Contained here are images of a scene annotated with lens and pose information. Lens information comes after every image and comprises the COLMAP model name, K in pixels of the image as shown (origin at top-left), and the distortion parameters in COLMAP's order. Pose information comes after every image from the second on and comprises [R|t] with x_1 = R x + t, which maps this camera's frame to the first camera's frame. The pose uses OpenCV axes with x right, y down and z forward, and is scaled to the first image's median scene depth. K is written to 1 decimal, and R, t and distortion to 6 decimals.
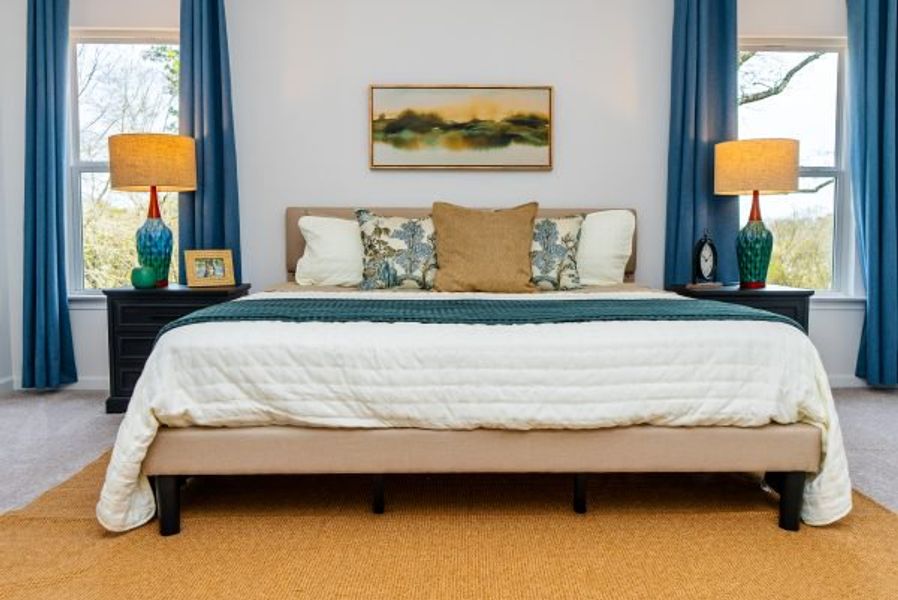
lens RADIAL K [[756.9, 0, 446.1], [0, 756.9, 309.0], [0, 0, 1]] dist [-0.005799, 0.005394]
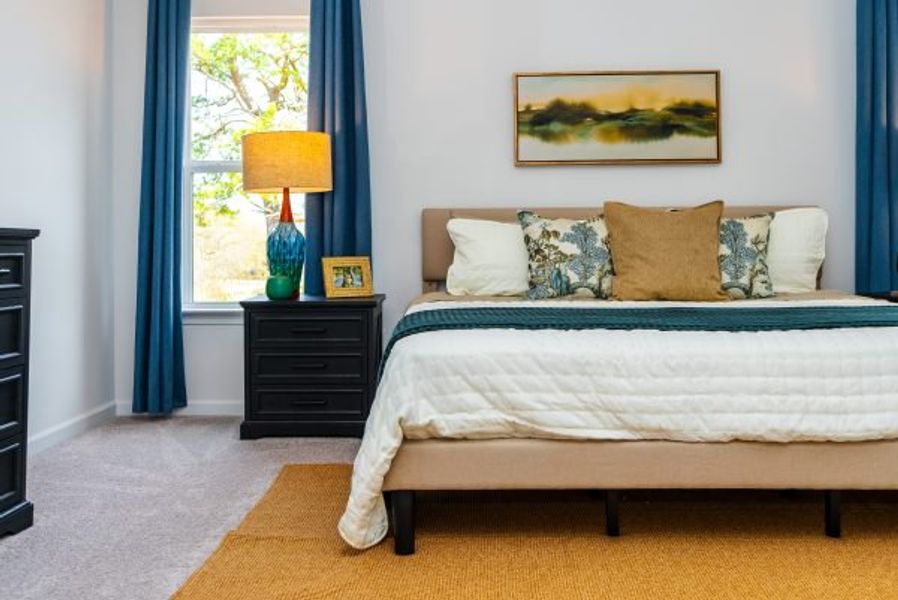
lens RADIAL K [[958.4, 0, 434.2], [0, 958.4, 252.4], [0, 0, 1]] dist [0.016542, 0.005182]
pose [[0.998916, -0.009308, -0.045604, -0.169178], [0.005530, 0.996593, -0.082295, 0.012044], [0.046215, 0.081954, 0.995564, -0.144621]]
